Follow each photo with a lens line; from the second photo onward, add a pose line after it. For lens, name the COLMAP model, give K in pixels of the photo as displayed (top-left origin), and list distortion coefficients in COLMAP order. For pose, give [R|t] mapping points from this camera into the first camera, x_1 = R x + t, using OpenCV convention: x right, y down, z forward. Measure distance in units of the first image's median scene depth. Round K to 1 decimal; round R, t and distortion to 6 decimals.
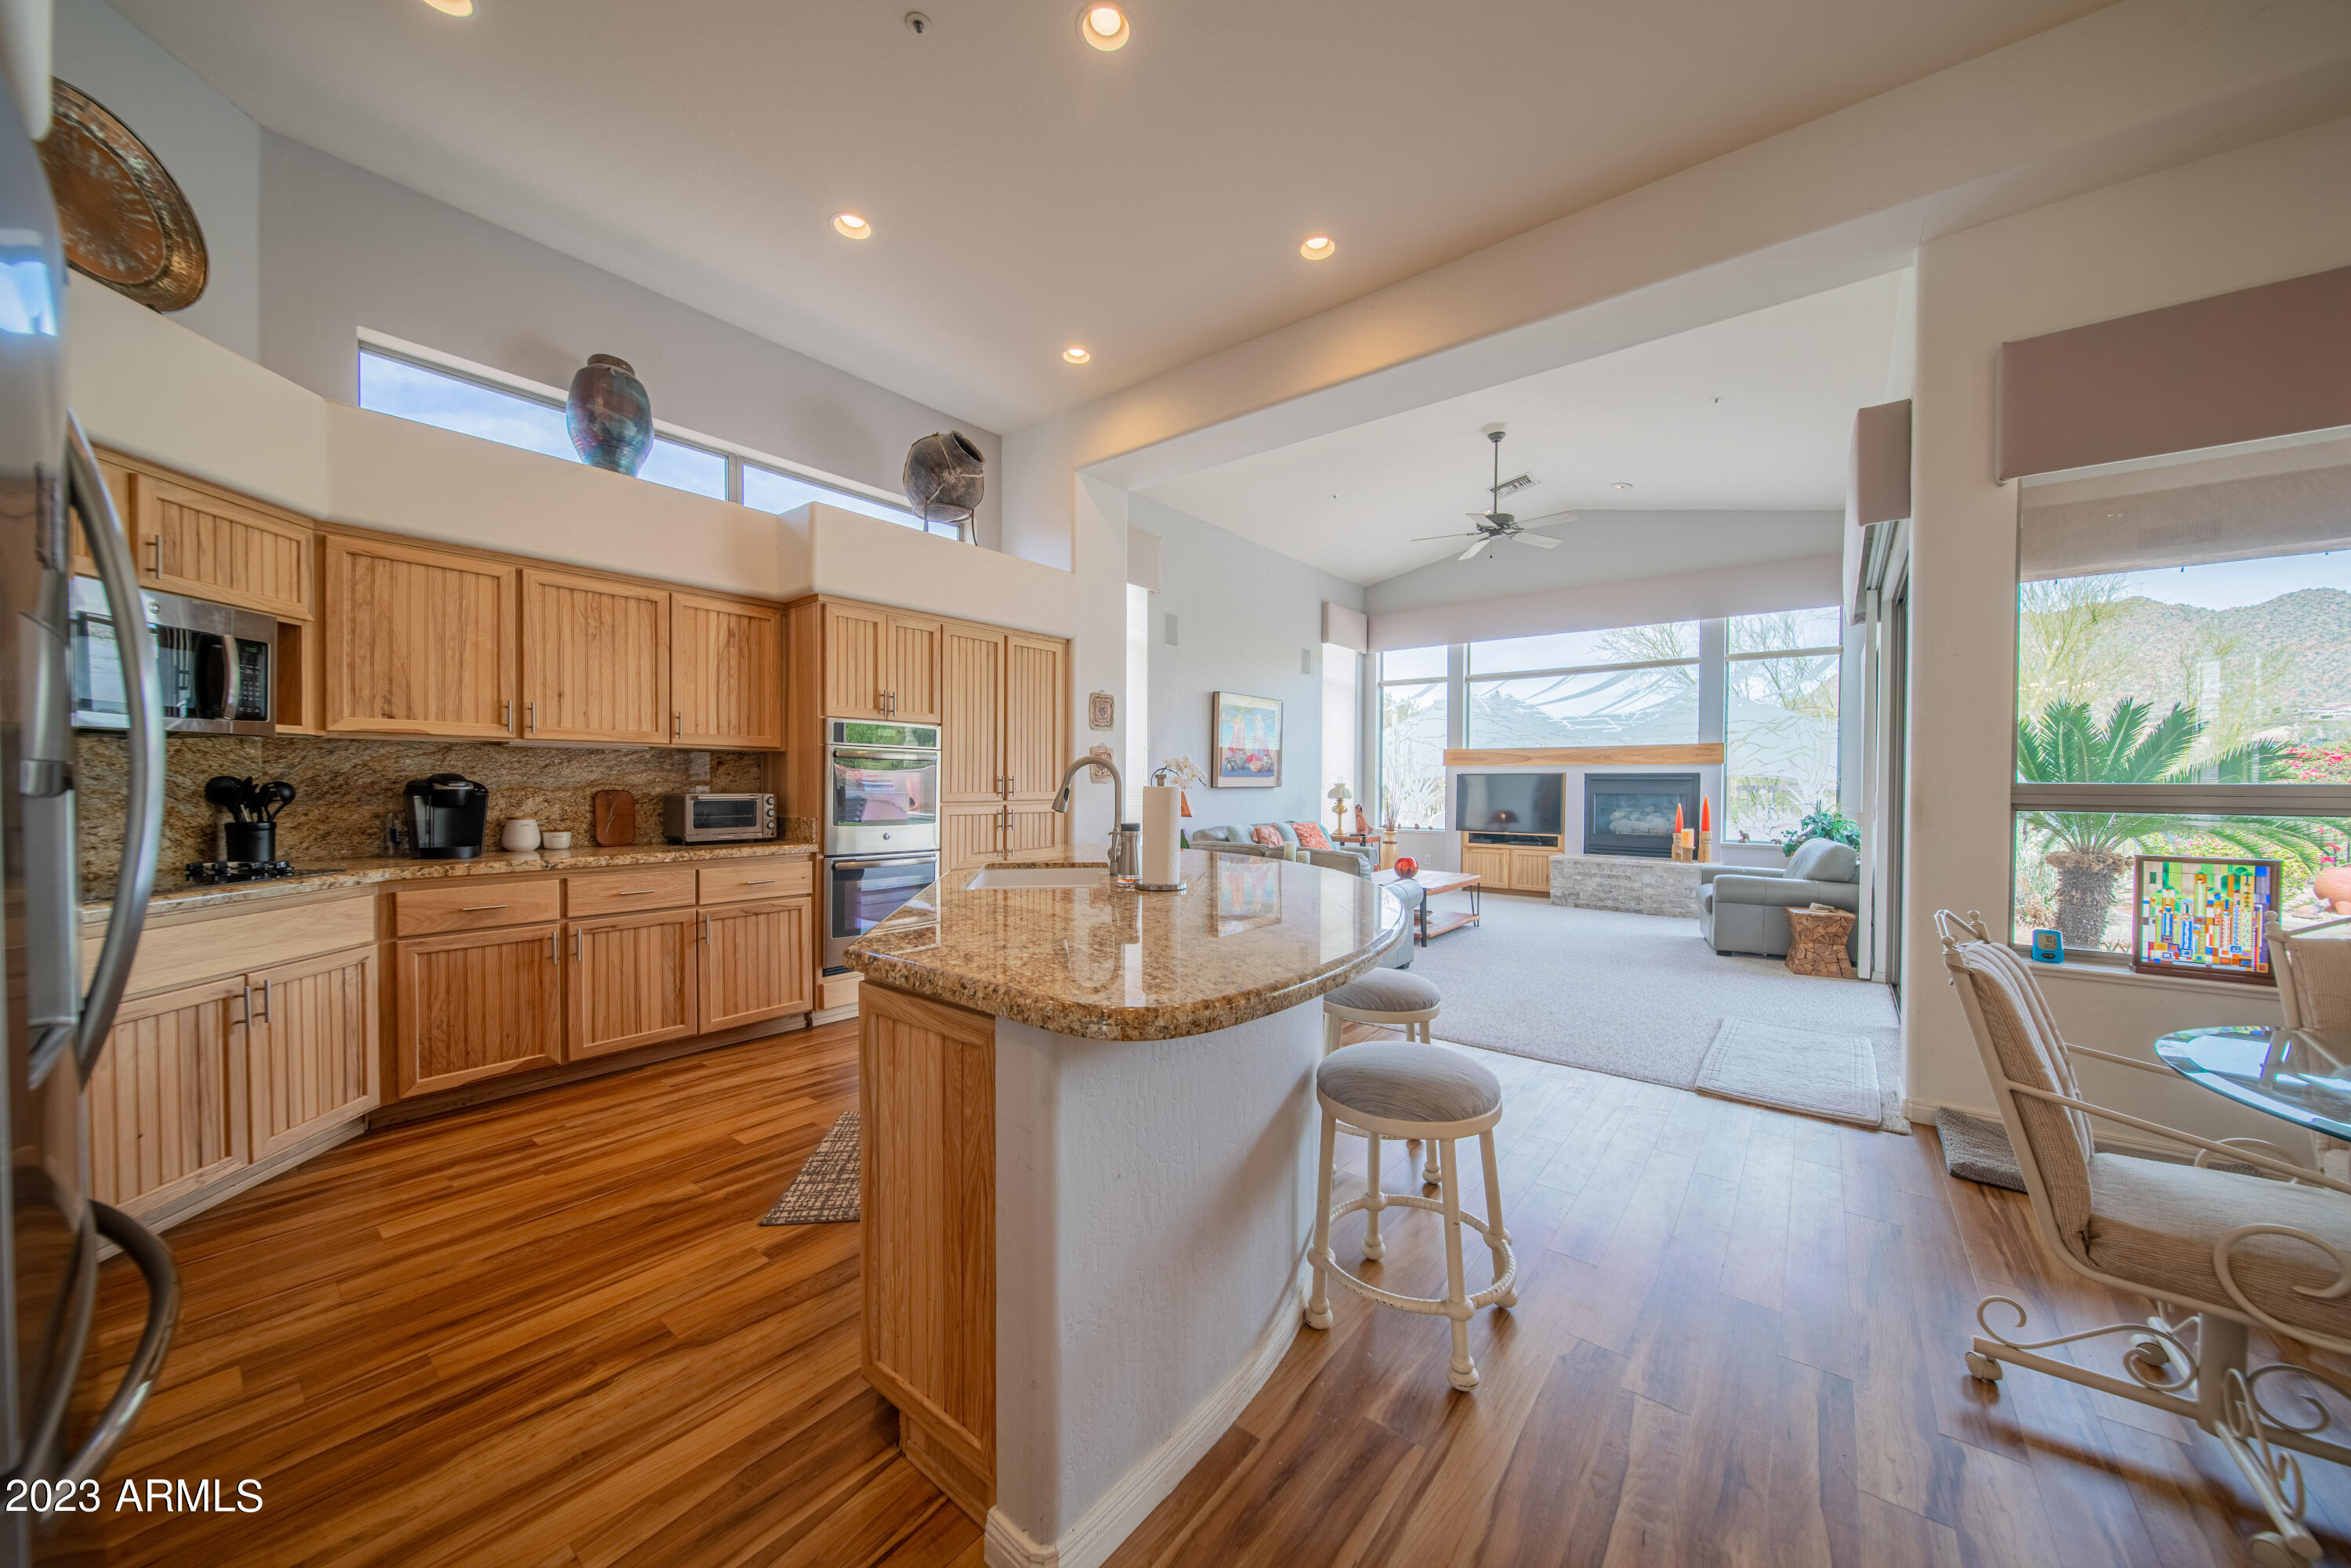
lens RADIAL K [[821.1, 0, 1167.9], [0, 821.1, 792.1], [0, 0, 1]] dist [0.000375, -0.001615]
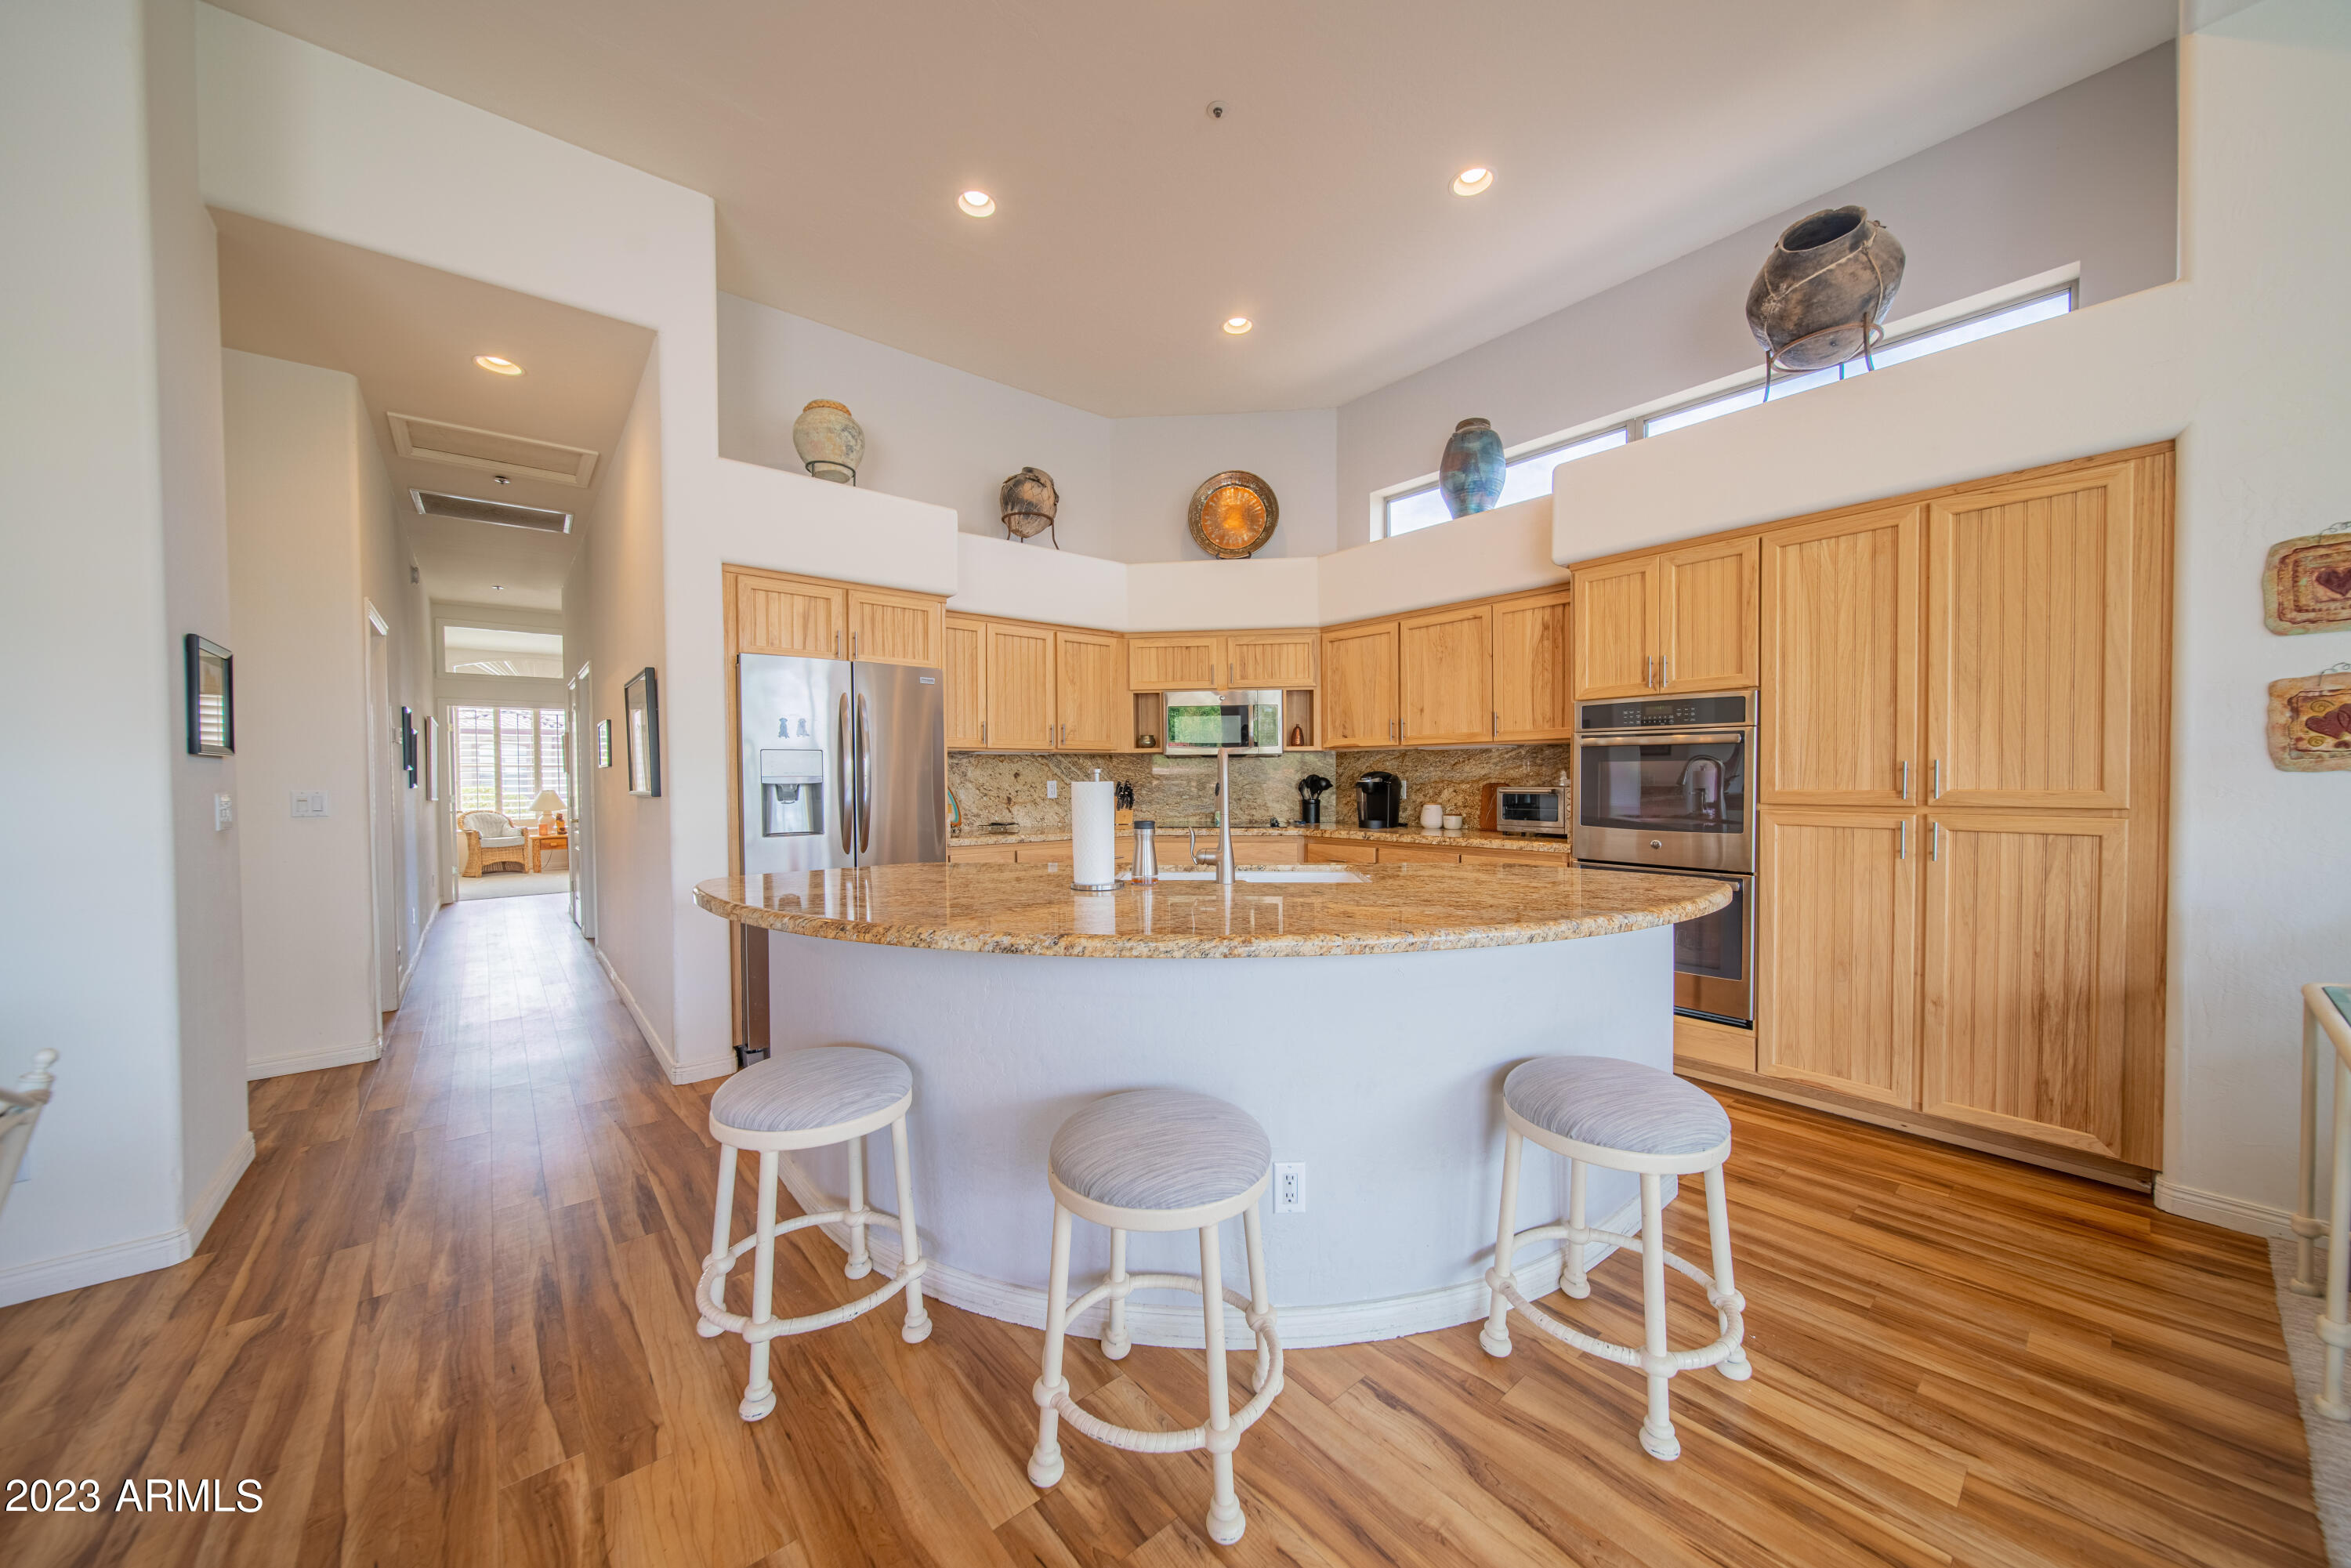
lens RADIAL K [[821.1, 0, 1167.9], [0, 821.1, 792.1], [0, 0, 1]] dist [0.000375, -0.001615]
pose [[-0.202911, 0.015394, -0.979076, 0.587782], [-0.005183, 0.999846, 0.016794, -0.007059], [0.979183, 0.008482, -0.202800, 0.820419]]
